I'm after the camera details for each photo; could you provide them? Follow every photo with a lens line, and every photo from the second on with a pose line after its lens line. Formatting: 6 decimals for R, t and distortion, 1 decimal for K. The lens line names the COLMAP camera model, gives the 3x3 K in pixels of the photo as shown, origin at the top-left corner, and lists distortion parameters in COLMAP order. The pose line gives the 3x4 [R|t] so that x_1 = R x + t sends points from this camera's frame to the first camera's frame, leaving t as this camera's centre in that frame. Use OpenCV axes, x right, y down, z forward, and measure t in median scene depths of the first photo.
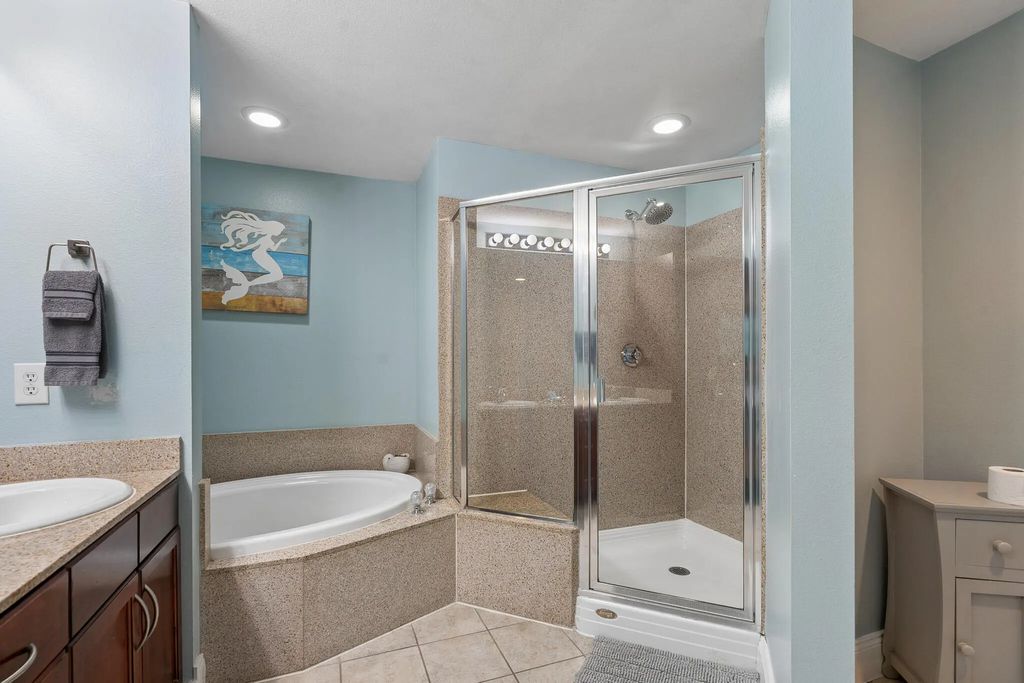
lens RADIAL K [[463.8, 0, 503.7], [0, 463.8, 360.7], [0, 0, 1]] dist [-0.001189, 0.001202]
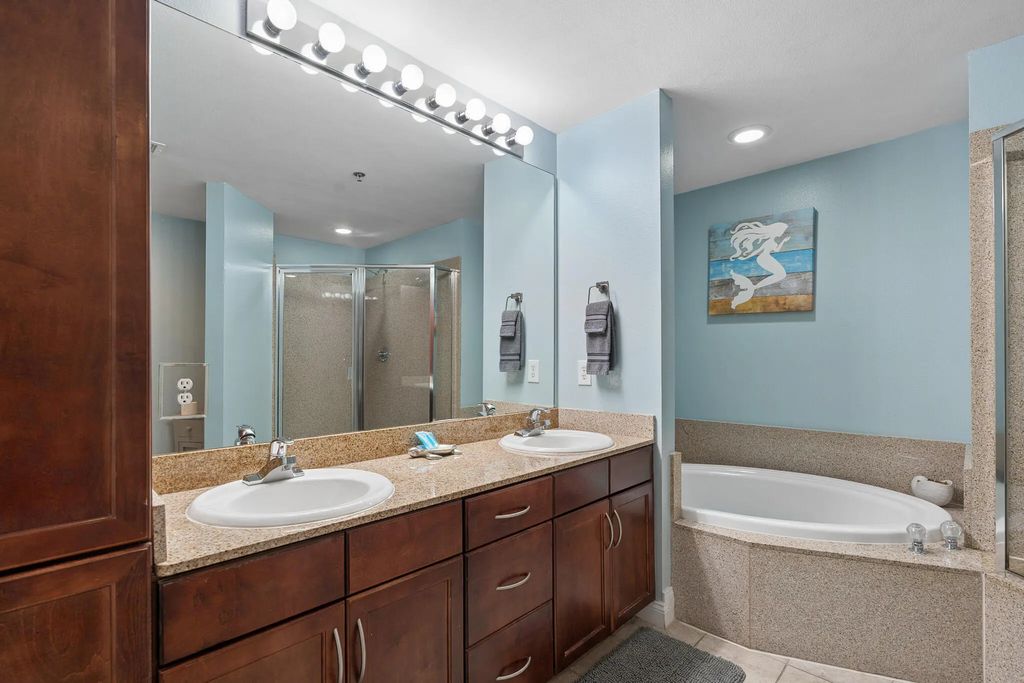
lens RADIAL K [[463.8, 0, 516.3], [0, 463.8, 359.6], [0, 0, 1]] dist [-0.001189, 0.001202]
pose [[0.428077, 0.000921, -0.903742, 0.273306], [0.000750, 0.999999, 0.001374, 0.000296], [0.903742, -0.001266, 0.428076, 0.052818]]
